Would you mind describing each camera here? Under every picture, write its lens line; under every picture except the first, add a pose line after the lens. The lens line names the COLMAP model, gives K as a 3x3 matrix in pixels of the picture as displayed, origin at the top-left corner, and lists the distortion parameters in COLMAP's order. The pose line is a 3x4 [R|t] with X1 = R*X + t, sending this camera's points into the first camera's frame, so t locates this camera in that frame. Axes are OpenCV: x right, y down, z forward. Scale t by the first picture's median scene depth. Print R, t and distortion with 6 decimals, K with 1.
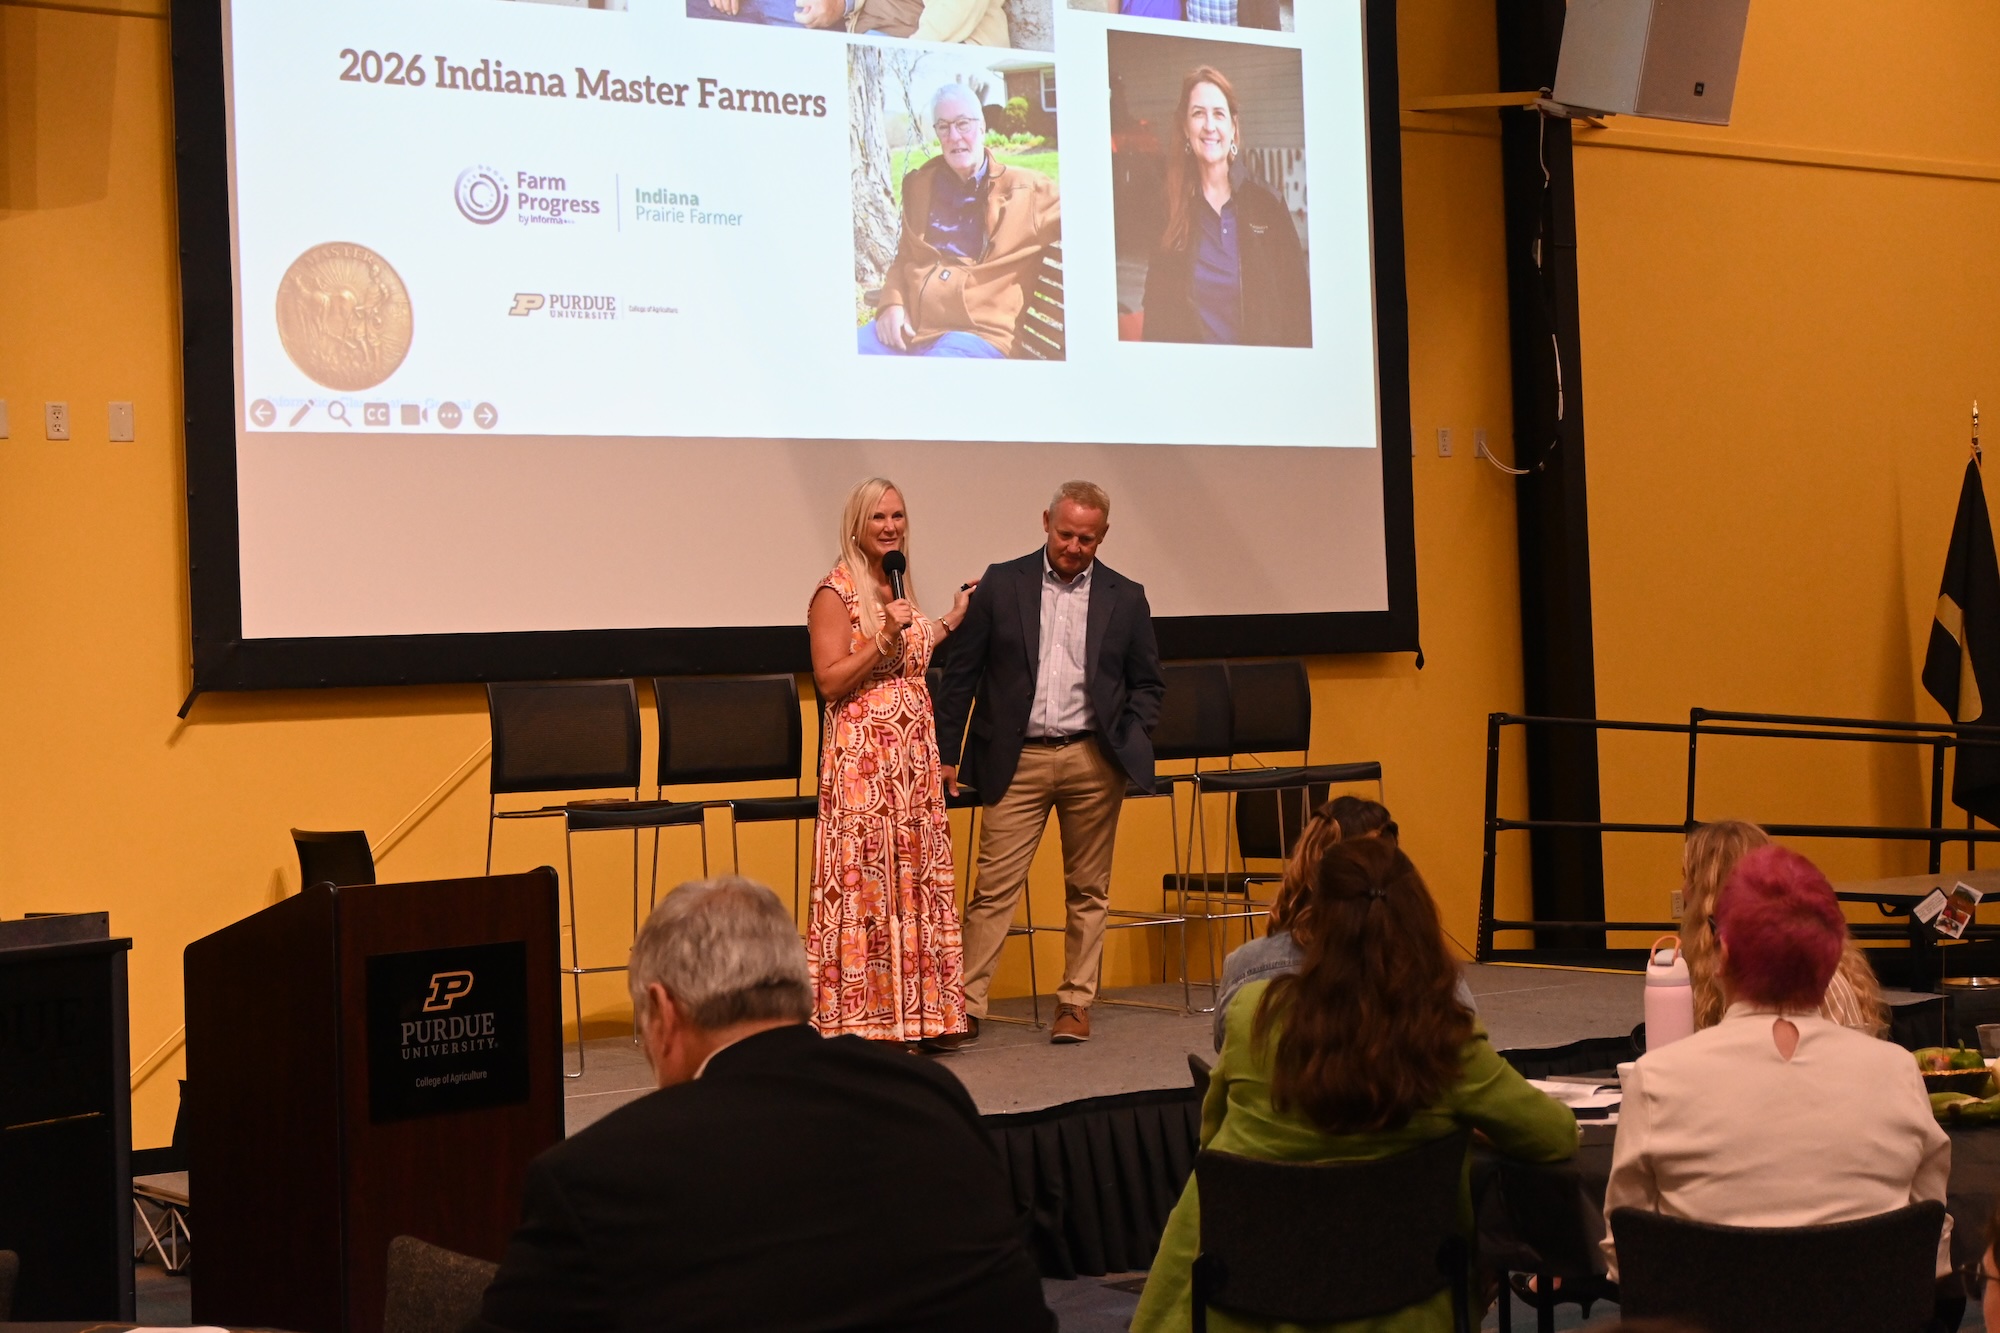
lens RADIAL K [[3358.2, 0, 1000.0], [0, 3358.2, 666.5], [0, 0, 1]] dist [-0.000286, 0.088353]
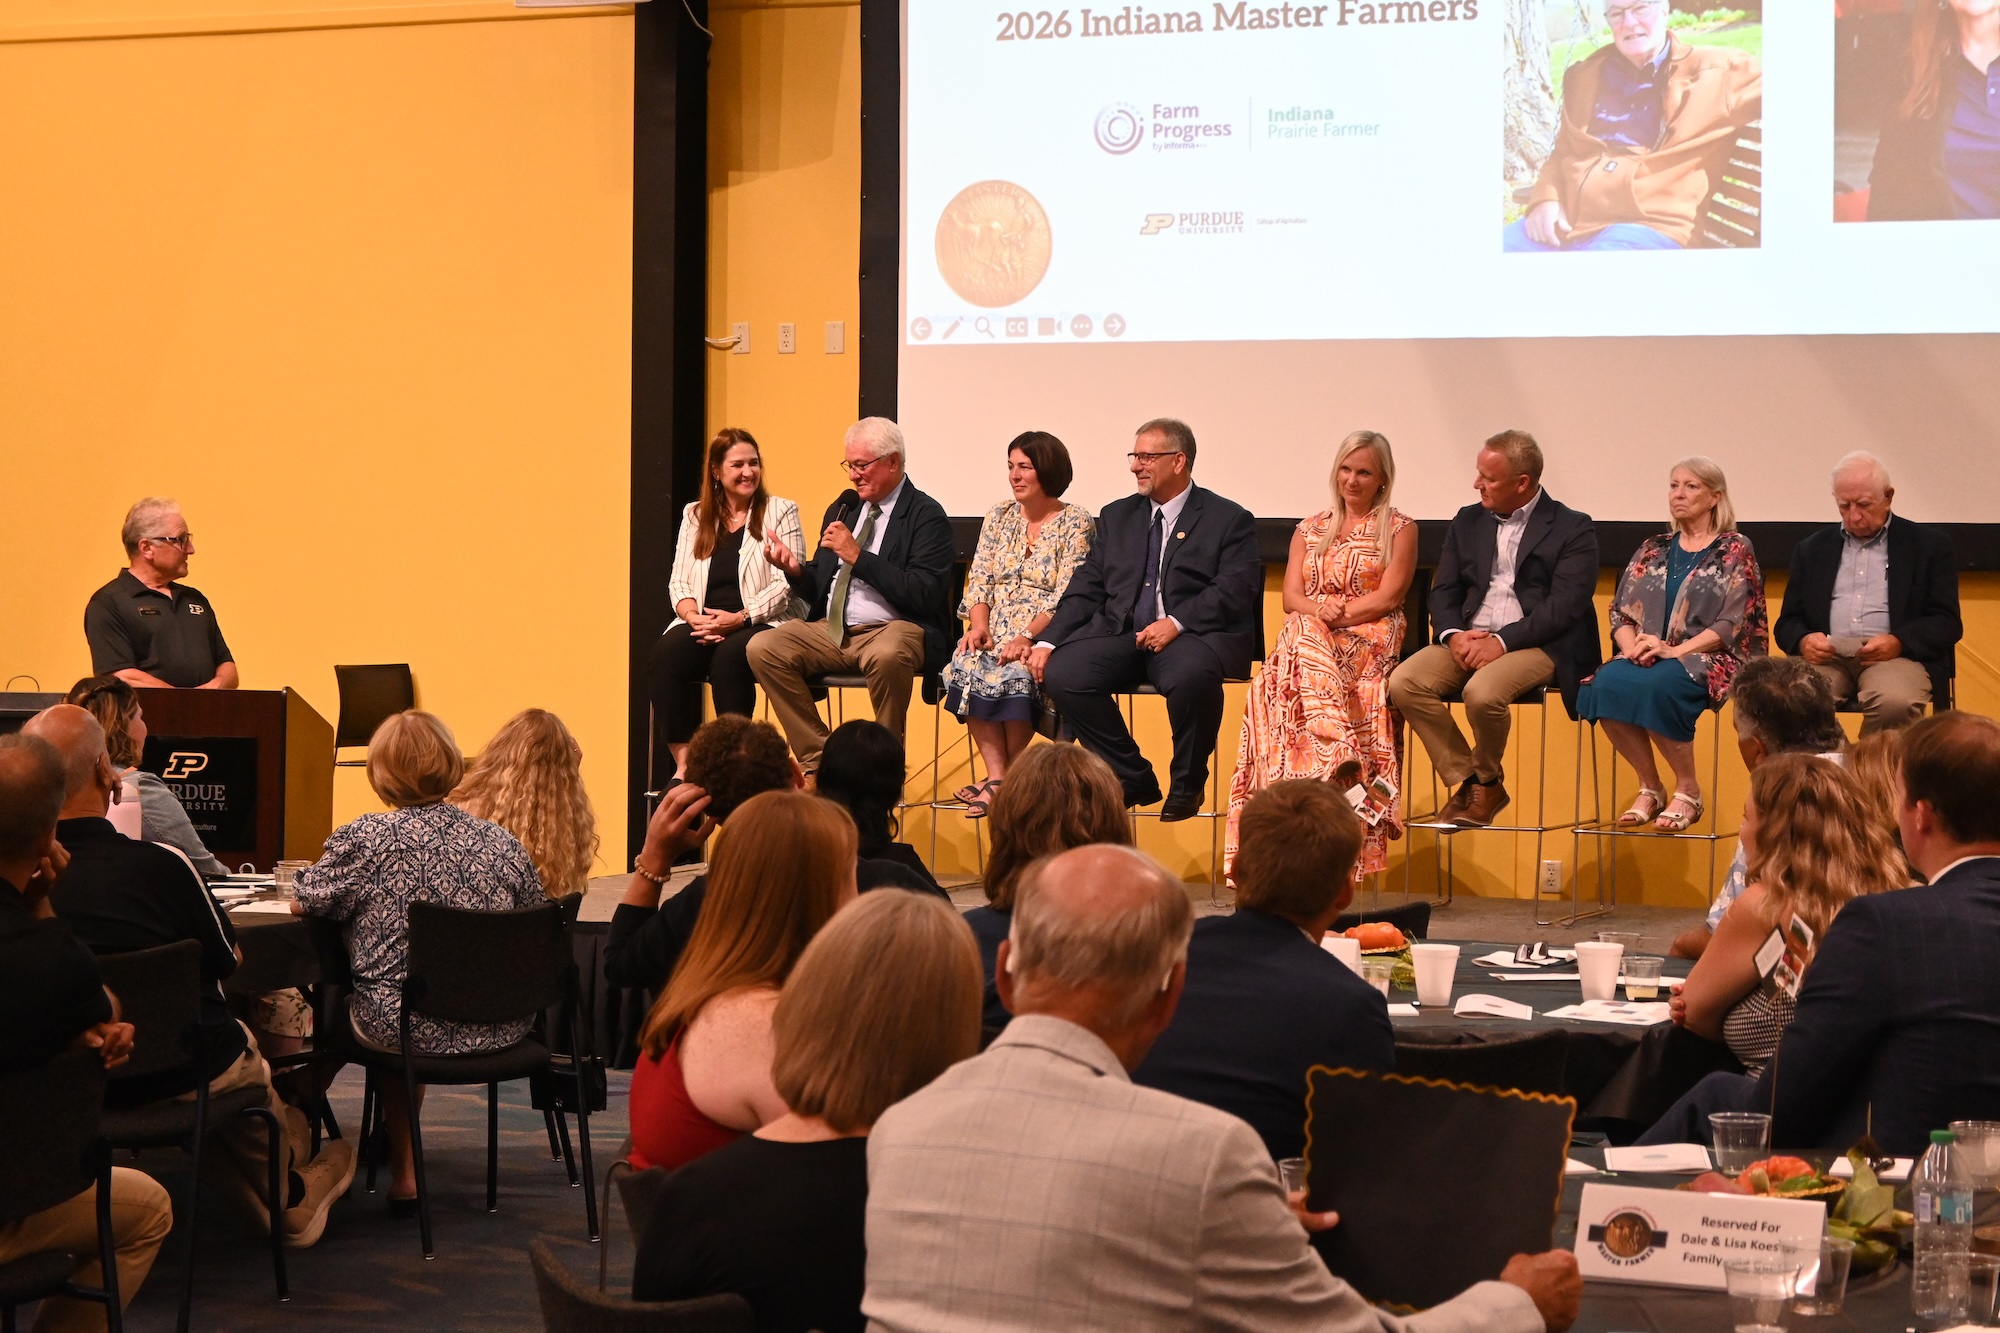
lens RADIAL K [[4188.0, 0, 1052.2], [0, 4188.0, 669.3], [0, 0, 1]] dist [0.040479, -0.347794]
pose [[0.536833, 0.061838, -0.841419, 0.966394], [-0.028040, 0.998067, 0.055460, -0.034697], [0.843222, -0.006179, 0.537529, 0.212477]]
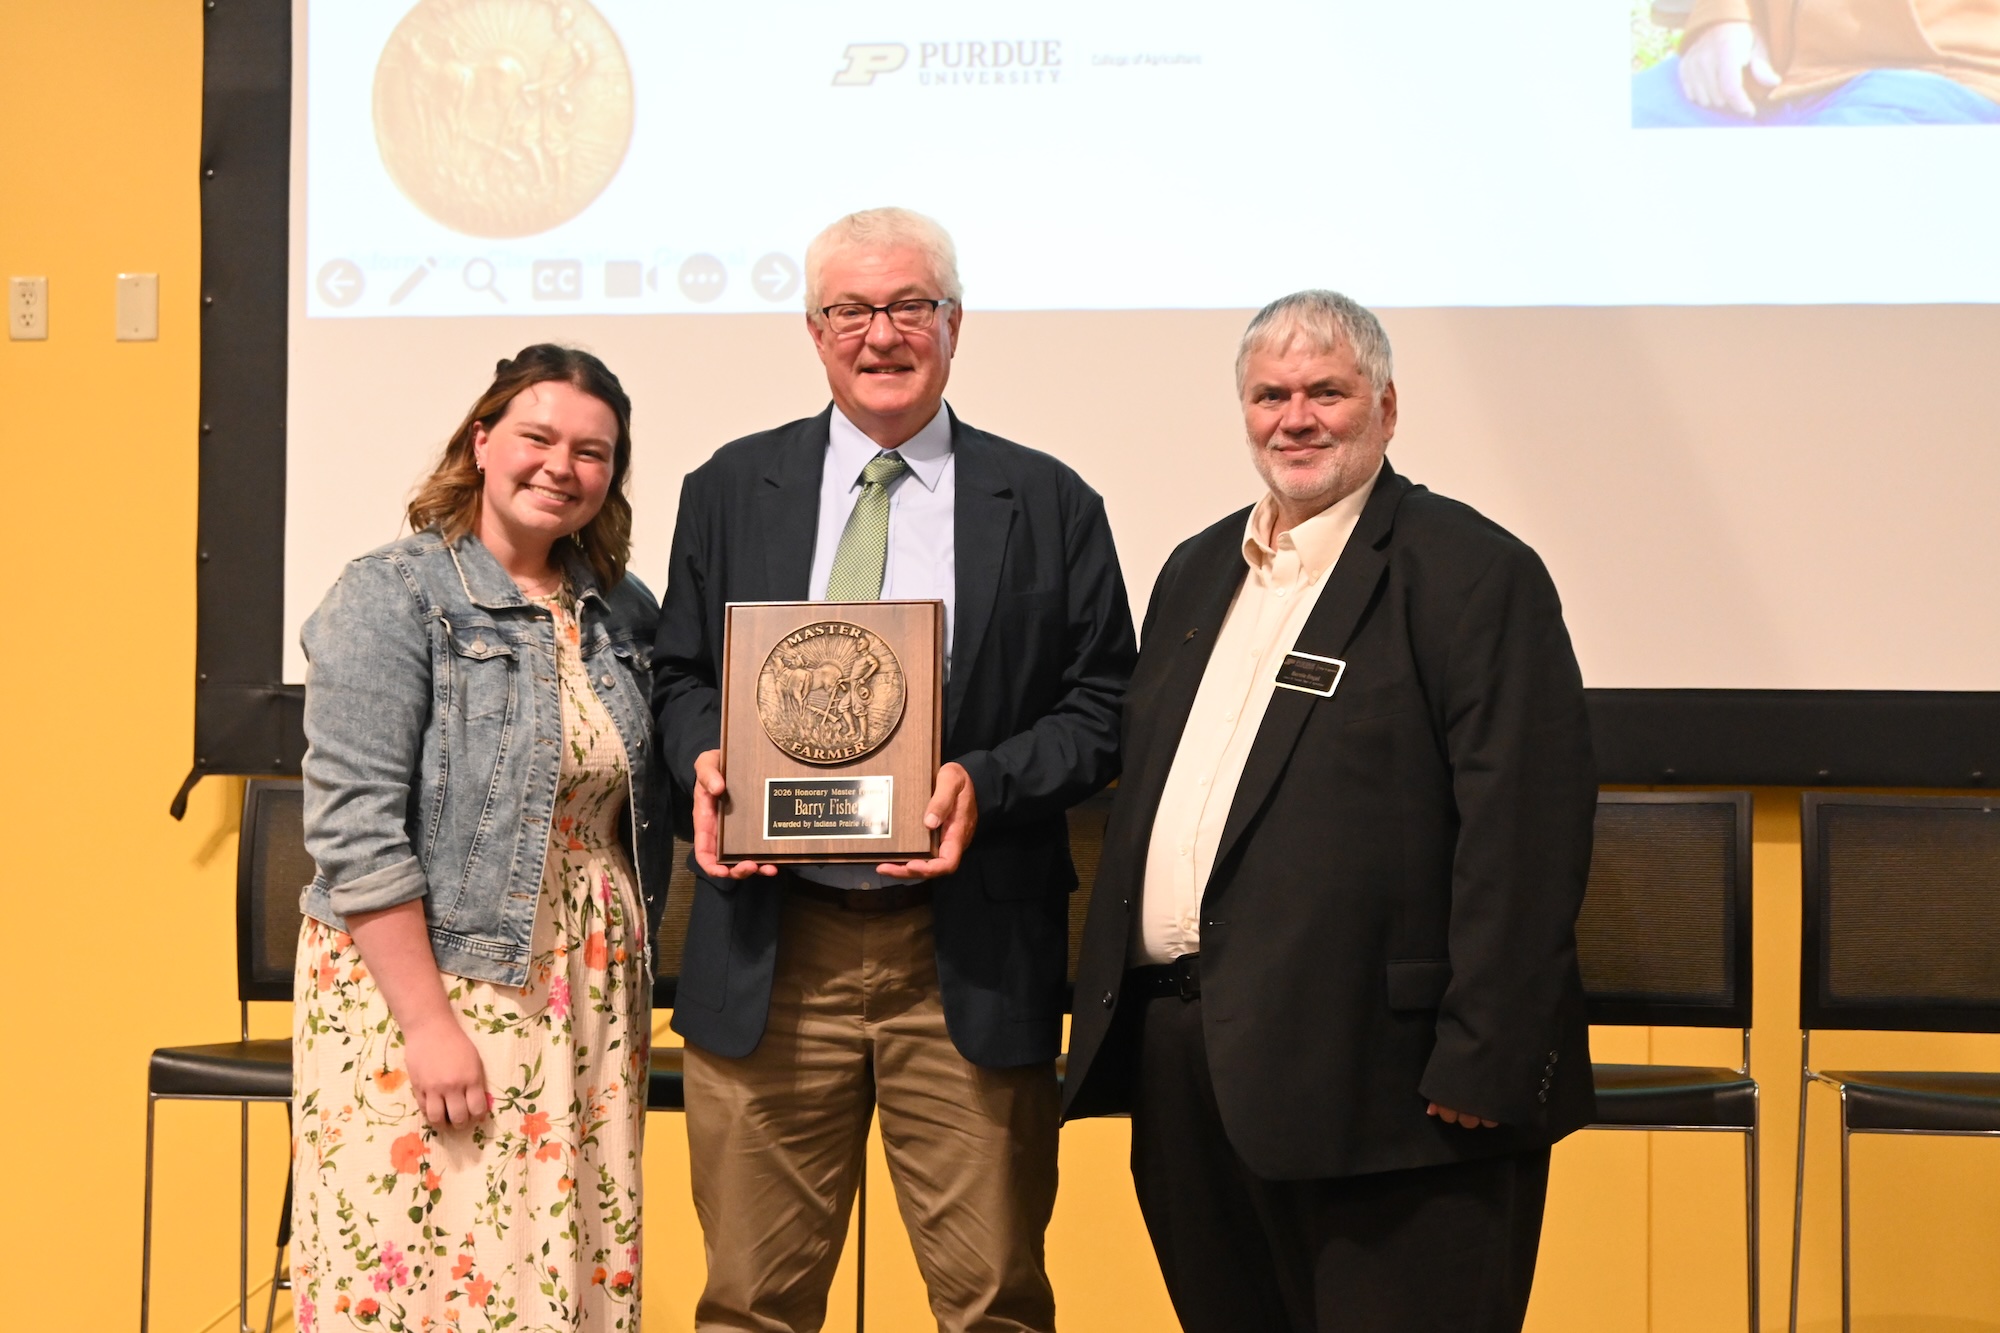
lens RADIAL K [[4186.1, 0, 1000.0], [0, 4186.1, 666.5], [0, 0, 1]] dist [0.008063, 0.016748]
pose [[0.736861, 0.021314, -0.675708, 0.303688], [-0.030127, 0.999545, -0.001325, -0.012428], [0.675373, 0.021334, 0.737168, 0.505094]]
